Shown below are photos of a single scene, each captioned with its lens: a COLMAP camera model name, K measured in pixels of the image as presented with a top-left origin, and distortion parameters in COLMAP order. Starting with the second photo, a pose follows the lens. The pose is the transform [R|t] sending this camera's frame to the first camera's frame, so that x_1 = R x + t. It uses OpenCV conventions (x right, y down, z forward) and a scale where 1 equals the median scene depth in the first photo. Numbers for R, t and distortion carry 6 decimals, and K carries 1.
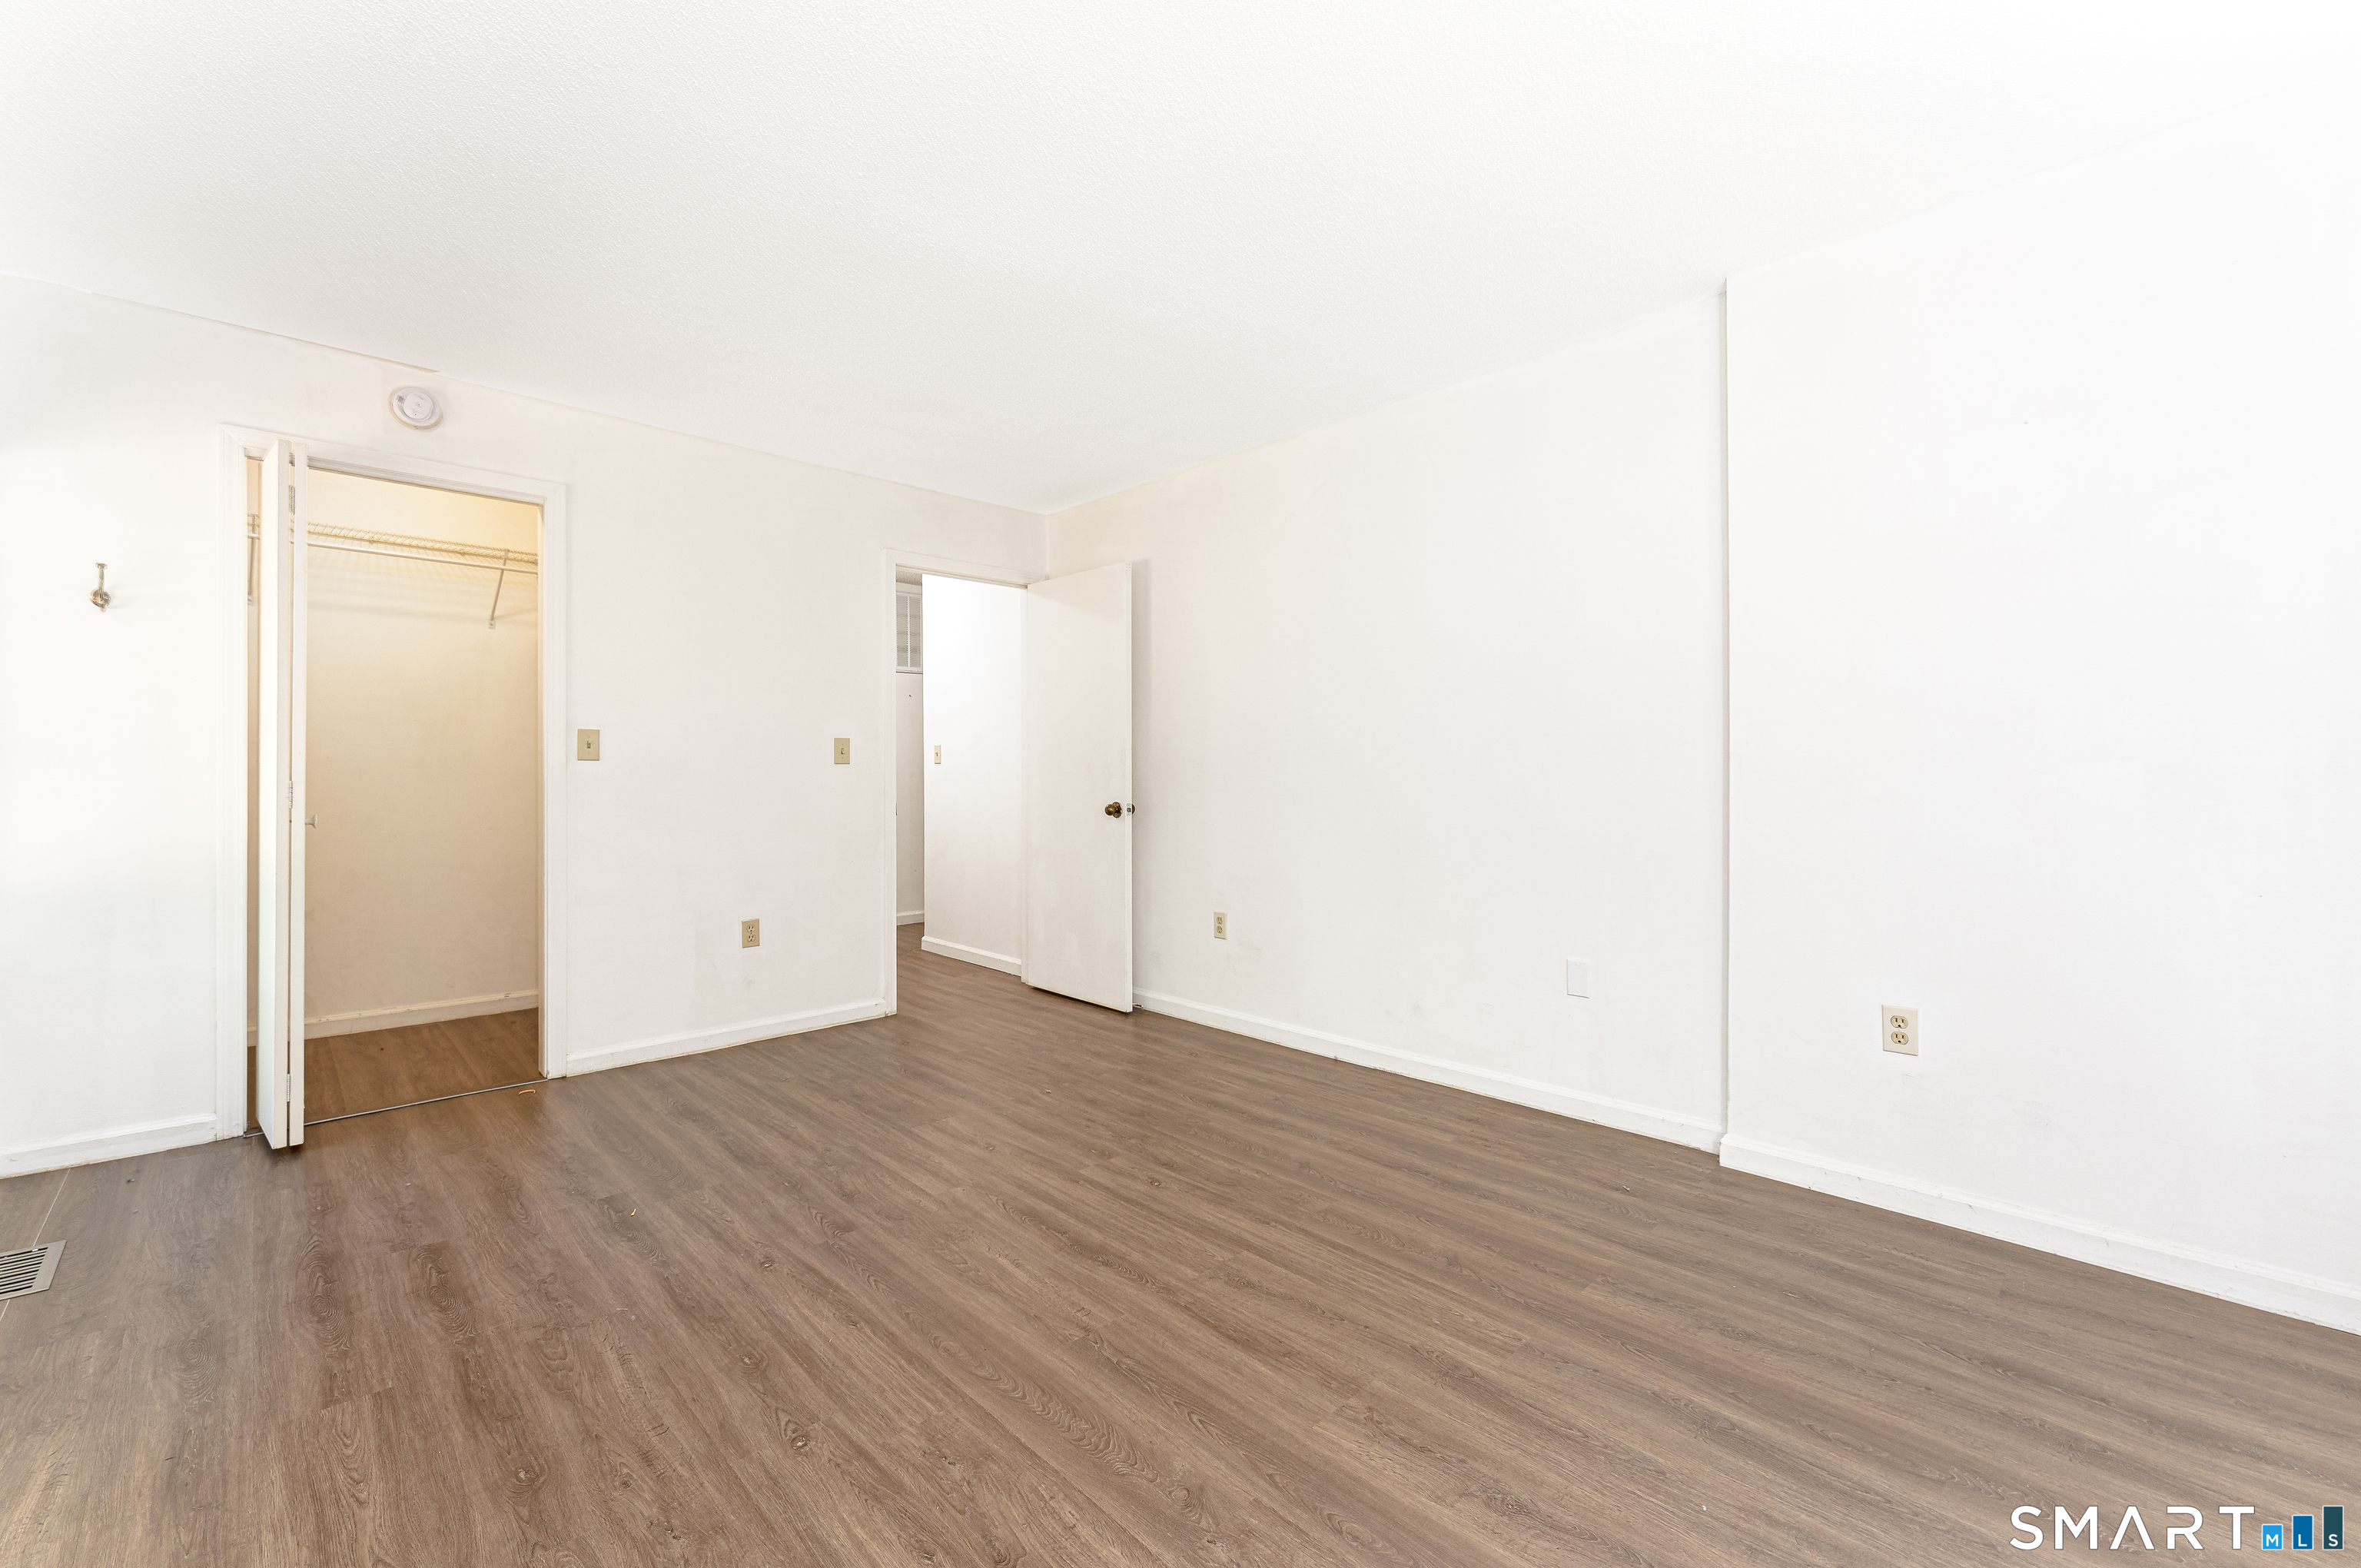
lens RADIAL K [[964.2, 0, 1191.1], [0, 964.2, 780.4], [0, 0, 1]] dist [0.002811, -0.000989]
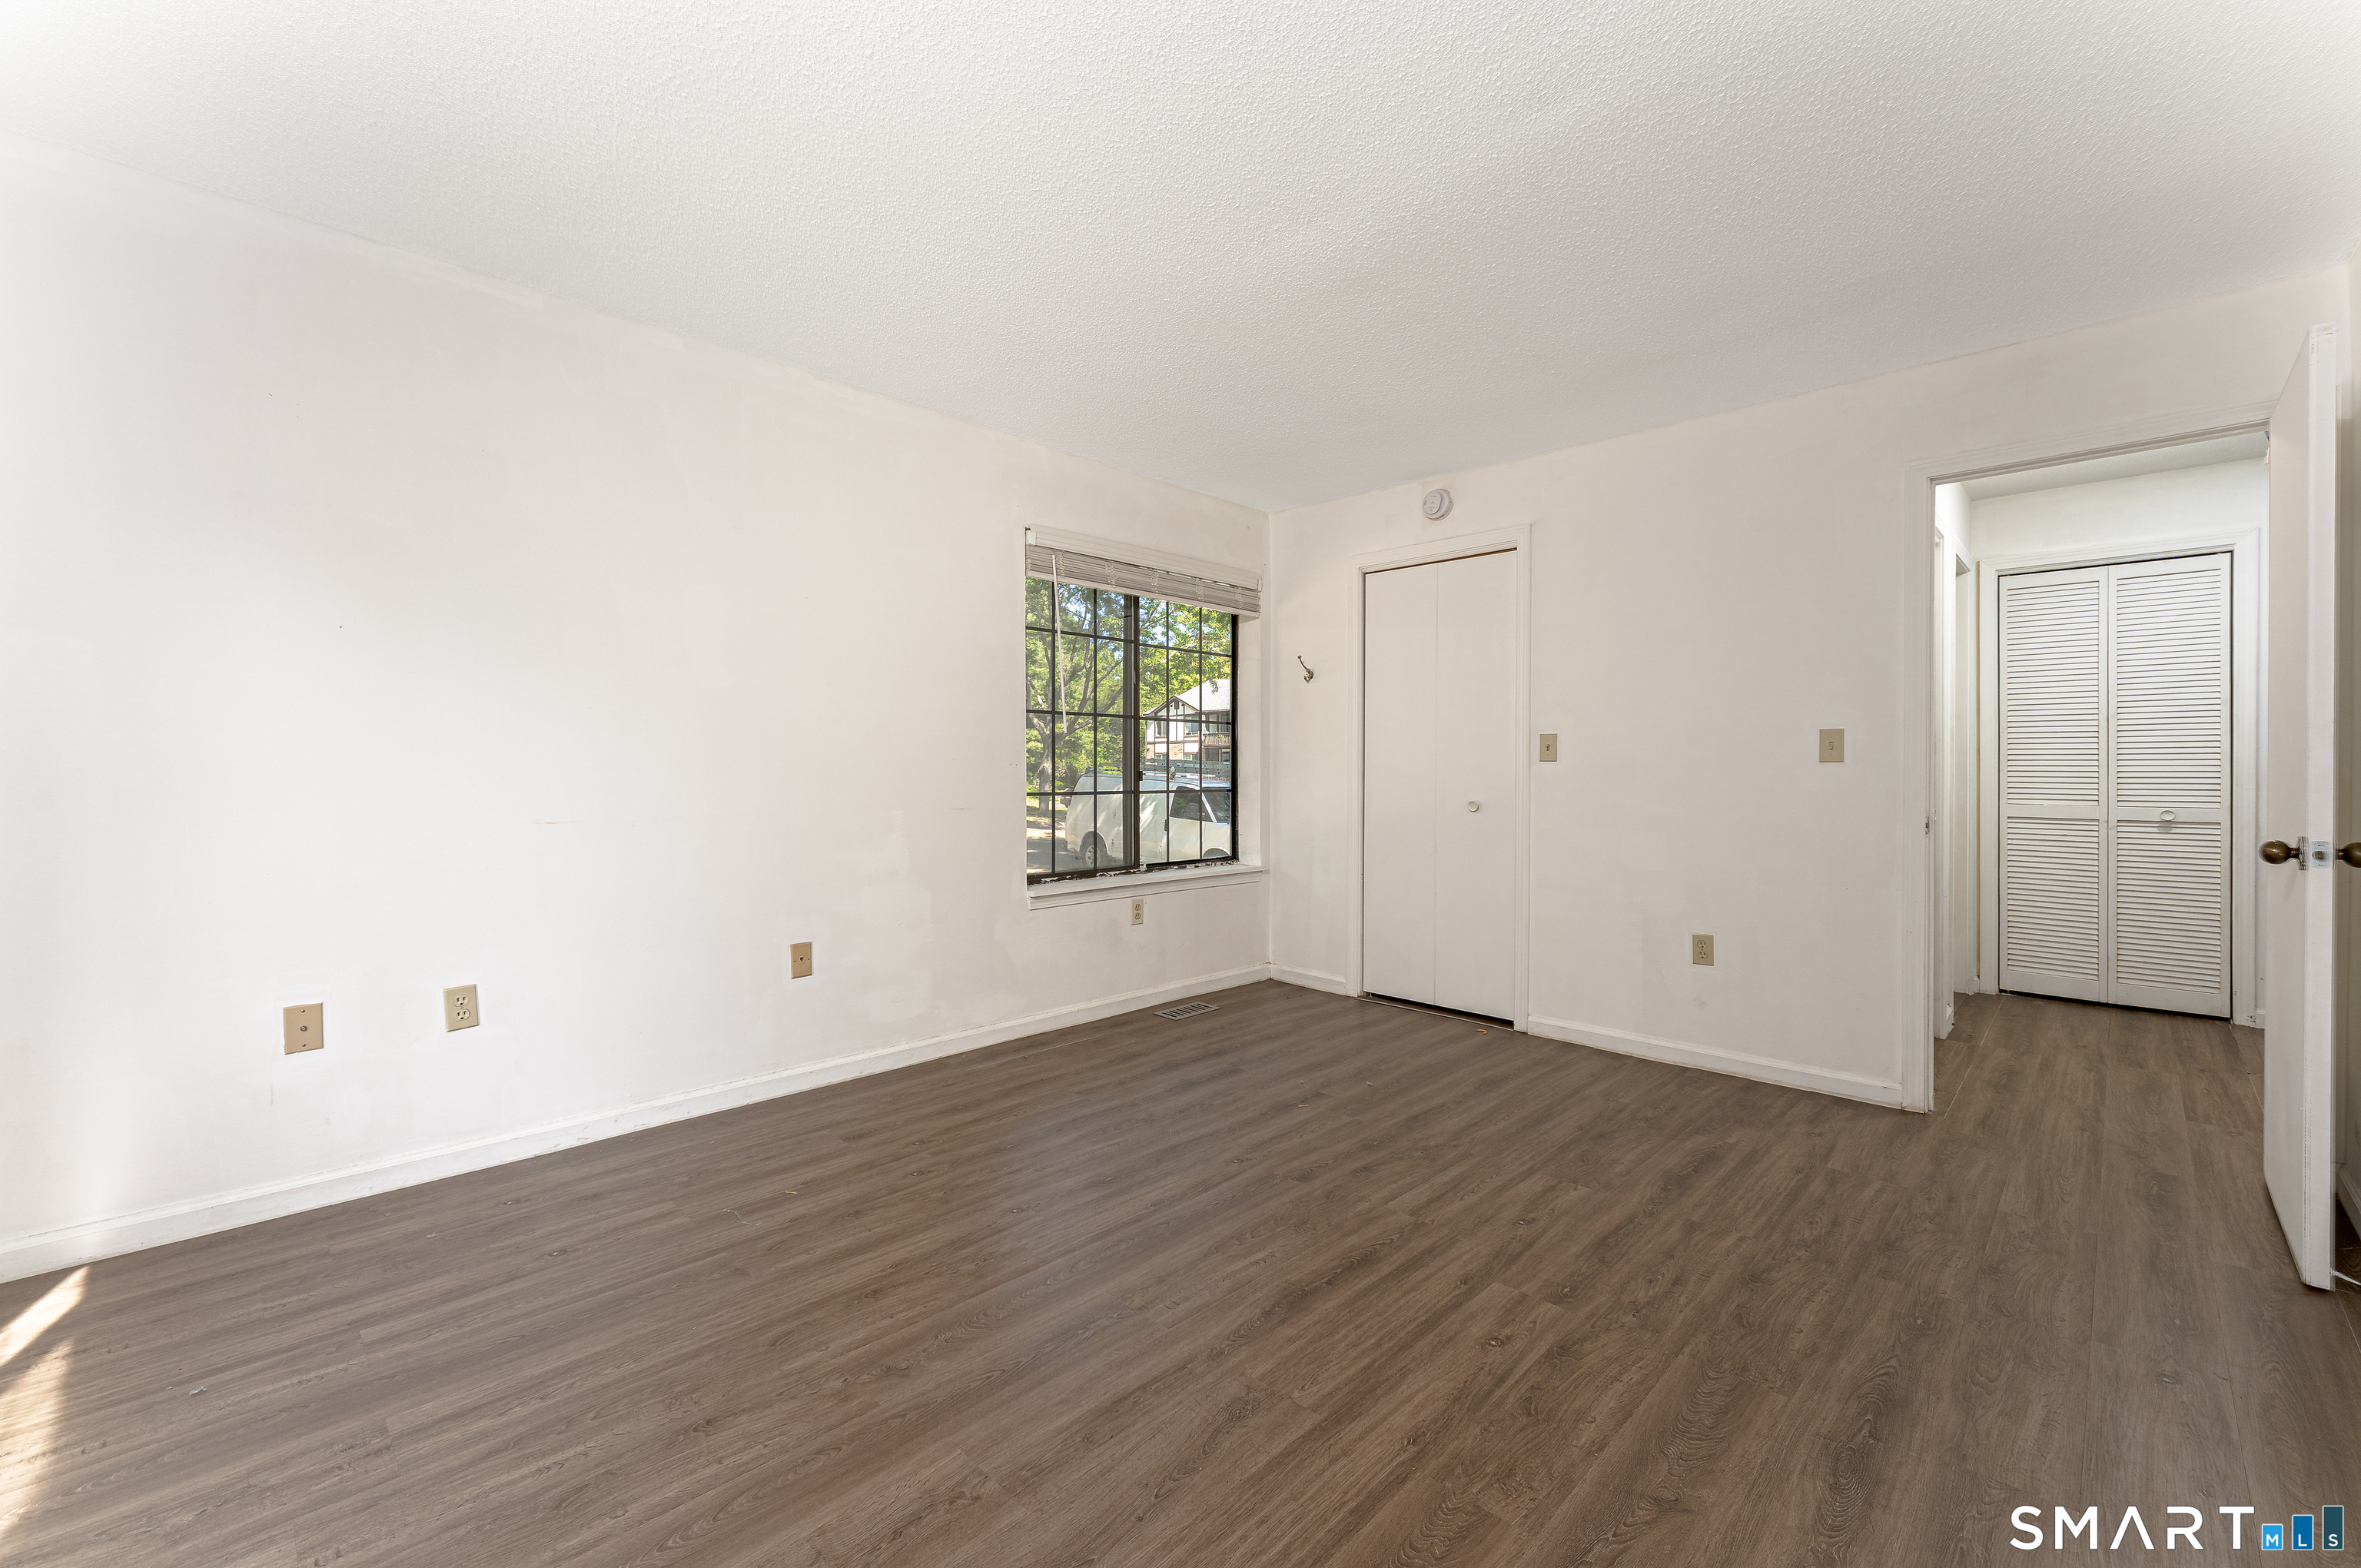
lens RADIAL K [[964.2, 0, 1168.2], [0, 964.2, 767.6], [0, 0, 1]] dist [0.002811, -0.000989]
pose [[0.007784, -0.001575, -0.999968, 0.706080], [-0.011248, 0.999935, -0.001663, -0.008041], [0.999906, 0.011261, 0.007766, 0.769923]]
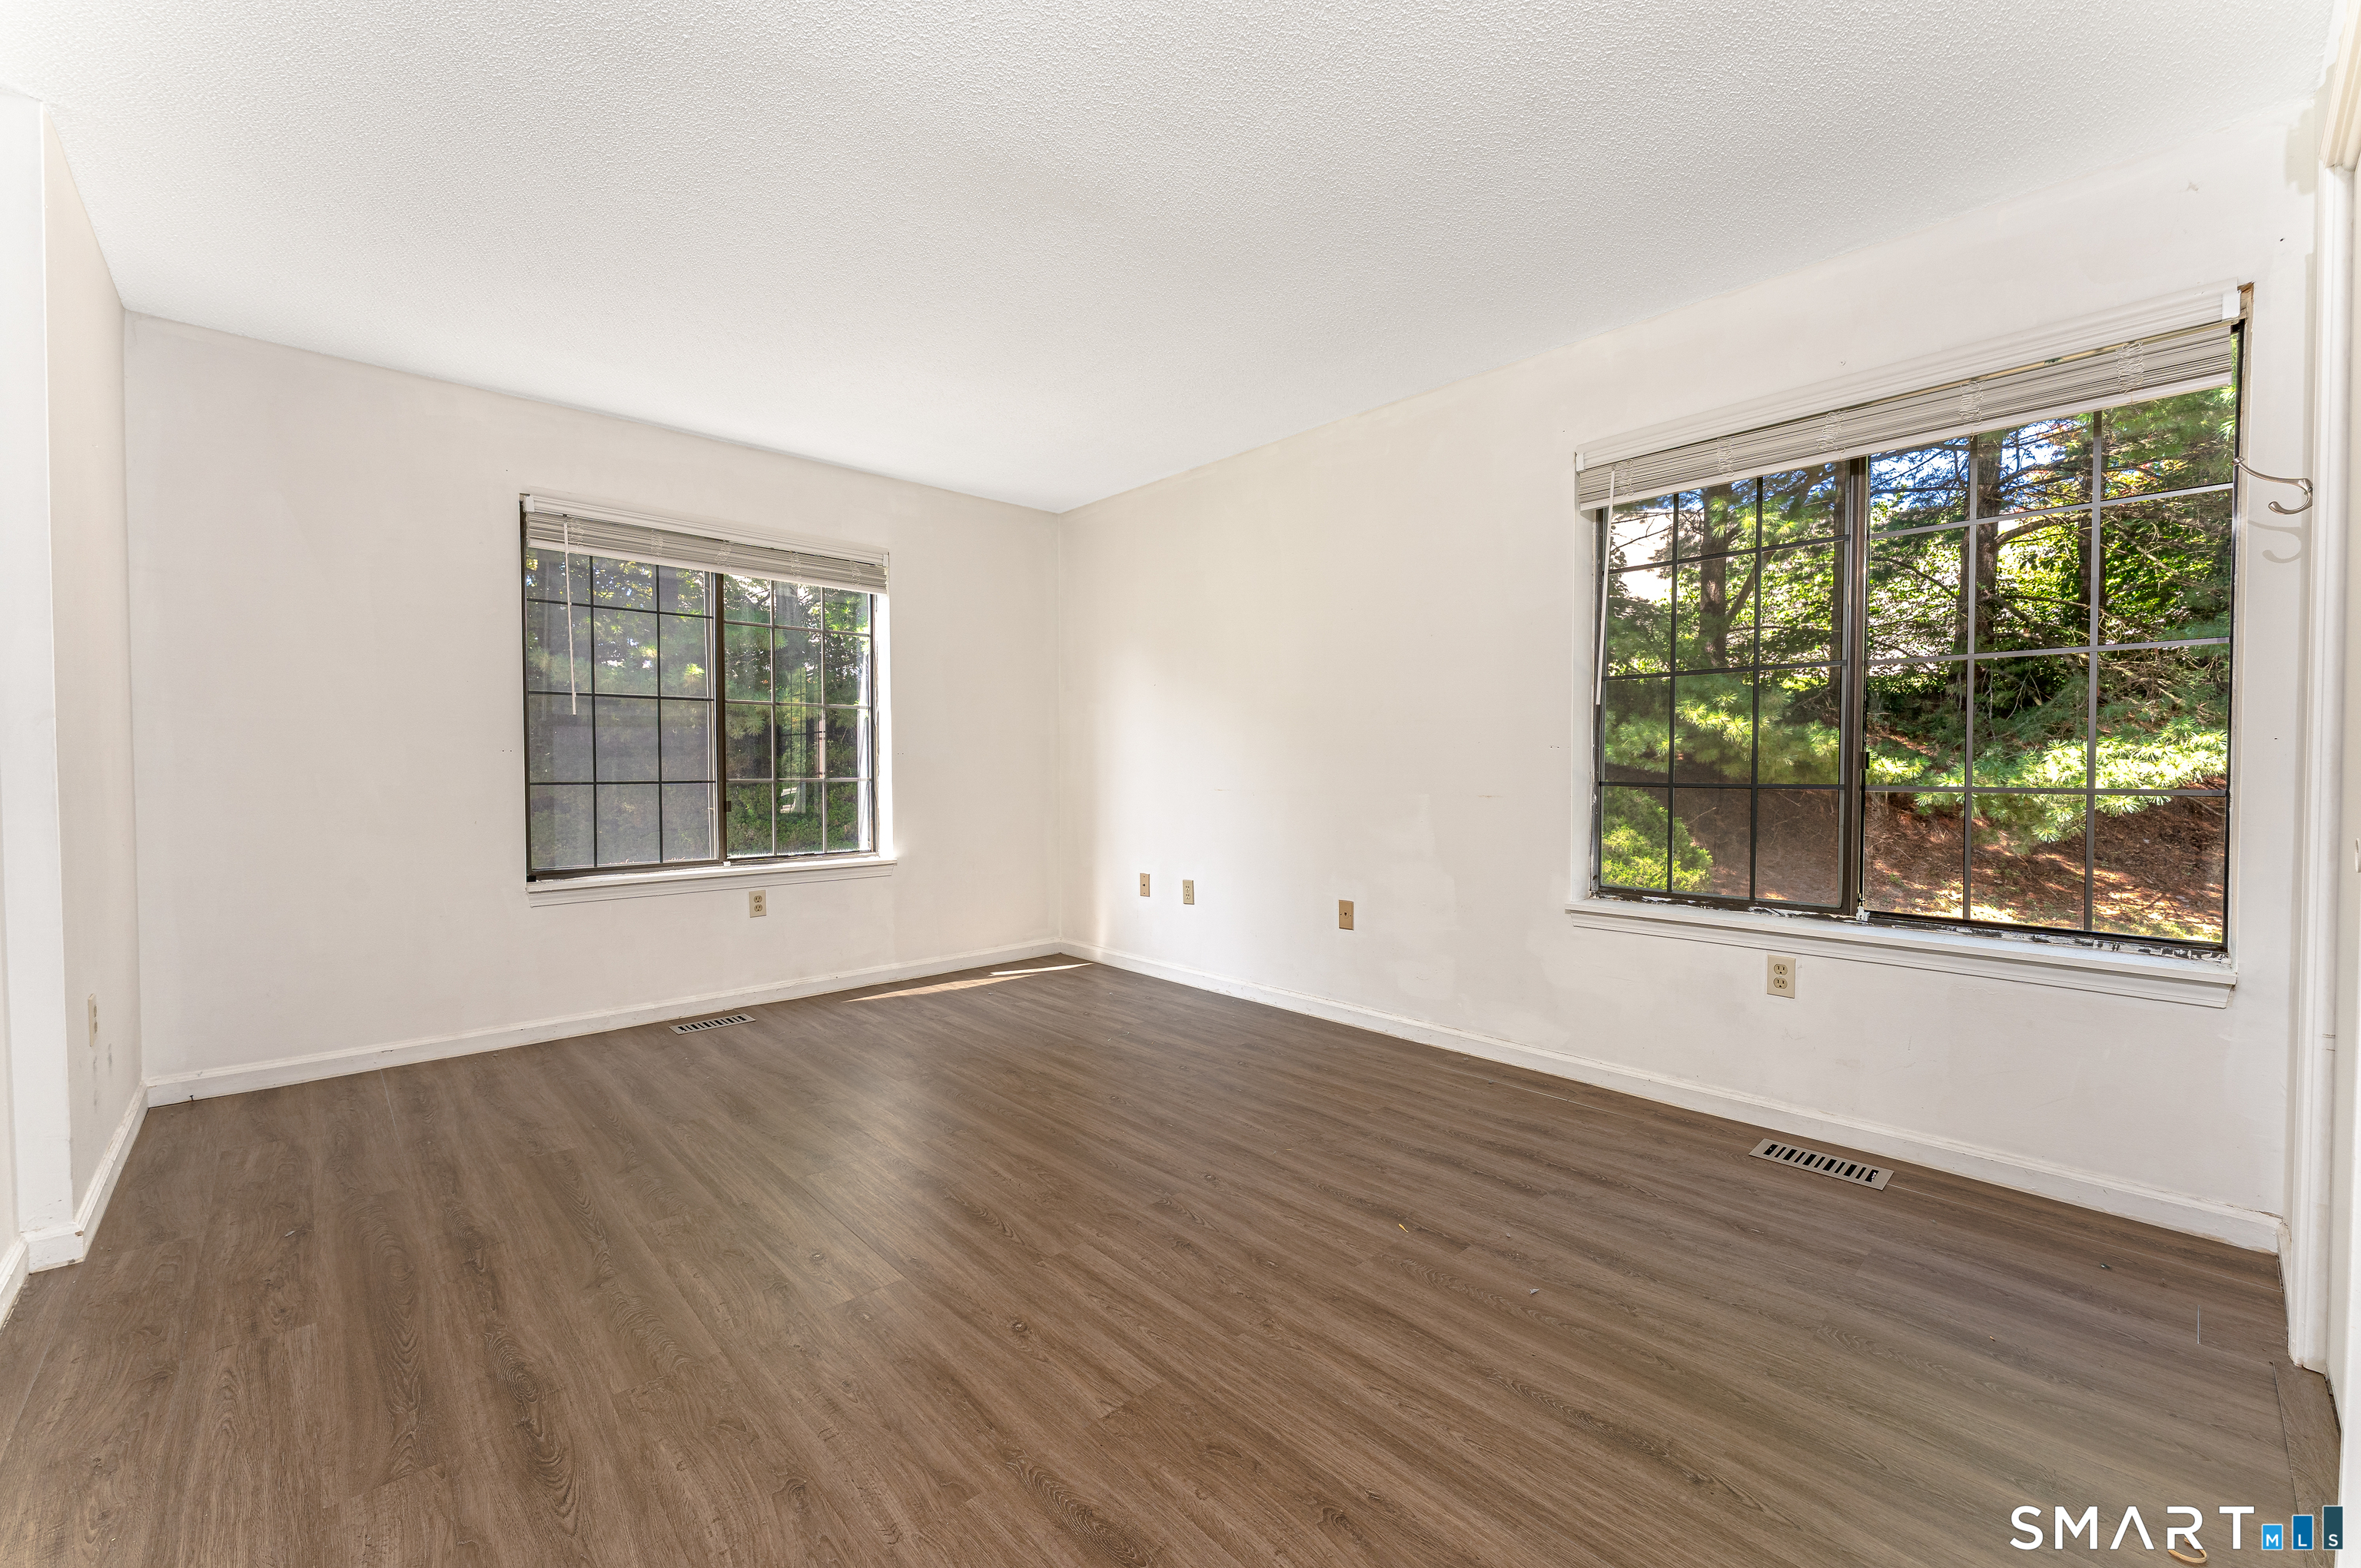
lens RADIAL K [[964.2, 0, 1159.1], [0, 964.2, 785.1], [0, 0, 1]] dist [0.002811, -0.000989]
pose [[-0.998541, 0.002108, 0.053953, -0.380233], [0.003804, 0.999501, 0.031357, -0.003468], [-0.053860, 0.031517, -0.998051, 1.840993]]
